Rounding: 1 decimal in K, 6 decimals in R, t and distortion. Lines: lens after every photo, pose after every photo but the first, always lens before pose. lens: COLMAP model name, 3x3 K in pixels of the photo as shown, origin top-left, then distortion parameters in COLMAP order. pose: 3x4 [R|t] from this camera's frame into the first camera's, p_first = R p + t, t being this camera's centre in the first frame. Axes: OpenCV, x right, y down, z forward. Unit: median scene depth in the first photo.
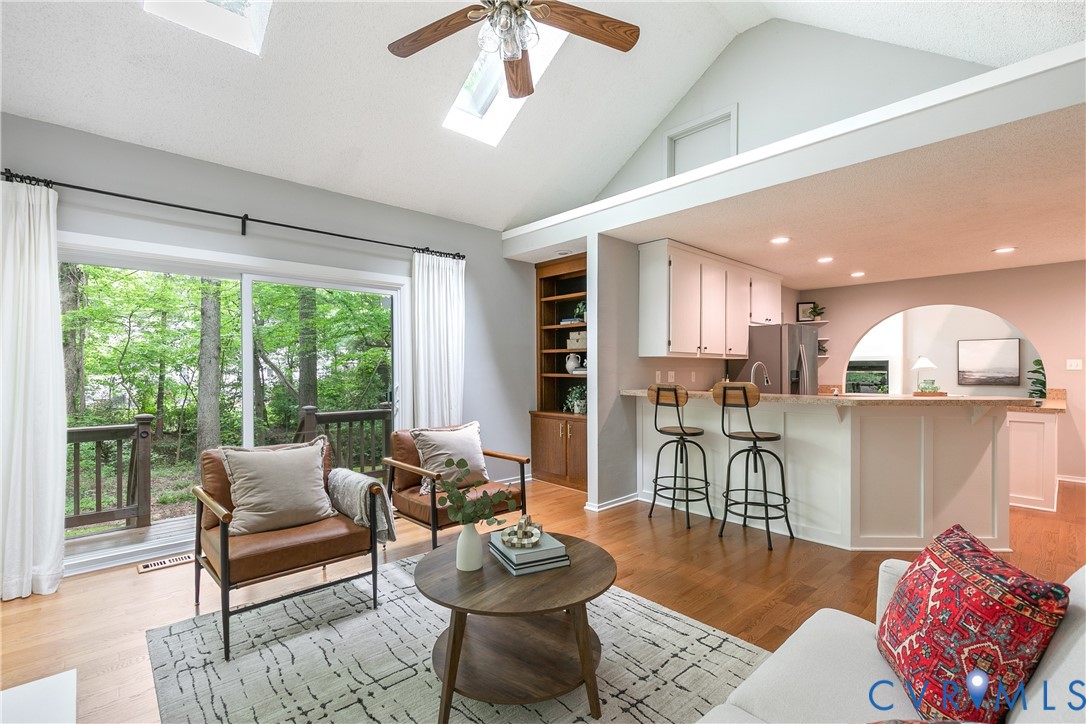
lens RADIAL K [[497.3, 0, 545.2], [0, 497.3, 371.7], [0, 0, 1]] dist [0.008006, -0.000662]
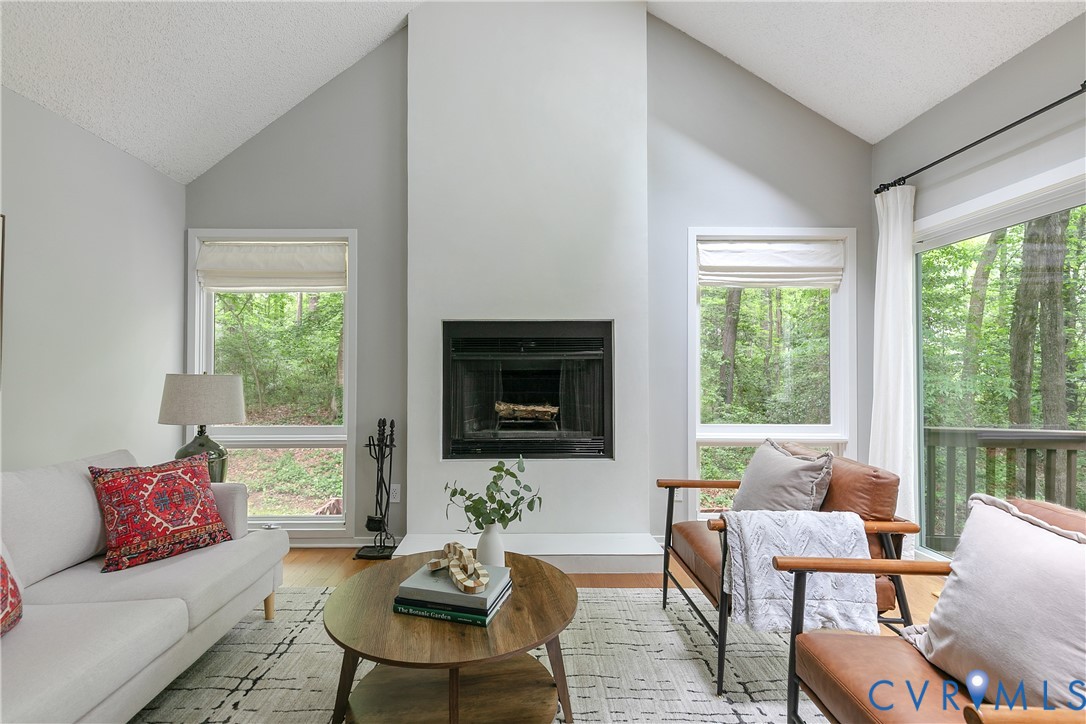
lens RADIAL K [[497.3, 0, 530.9], [0, 497.3, 363.2], [0, 0, 1]] dist [0.008006, -0.000662]
pose [[-0.689128, -0.004678, -0.724624, 0.191383], [-0.000724, 0.999983, -0.005767, 0.007877], [0.724639, -0.003449, -0.689120, 0.746118]]
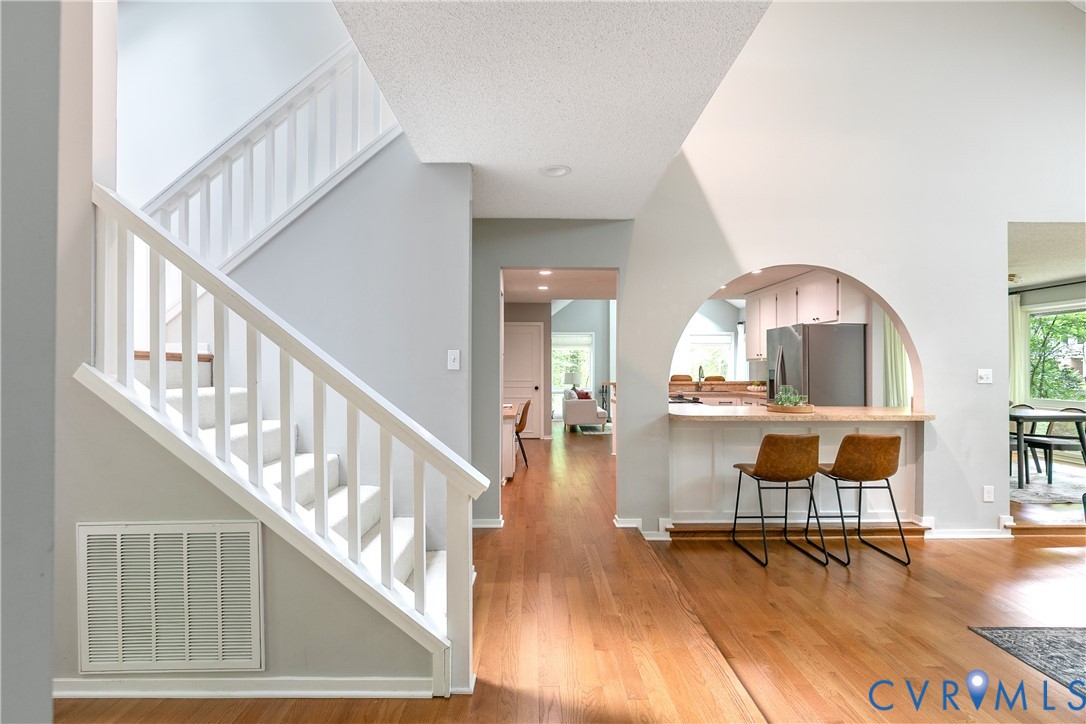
lens RADIAL K [[529.6, 0, 543.6], [0, 529.6, 365.2], [0, 0, 1]] dist [0.005455, 0.001206]
pose [[-0.672103, -0.002100, -0.740455, 2.118165], [-0.000242, 0.999997, -0.002617, -0.013005], [0.740458, -0.001579, -0.672101, 1.744286]]
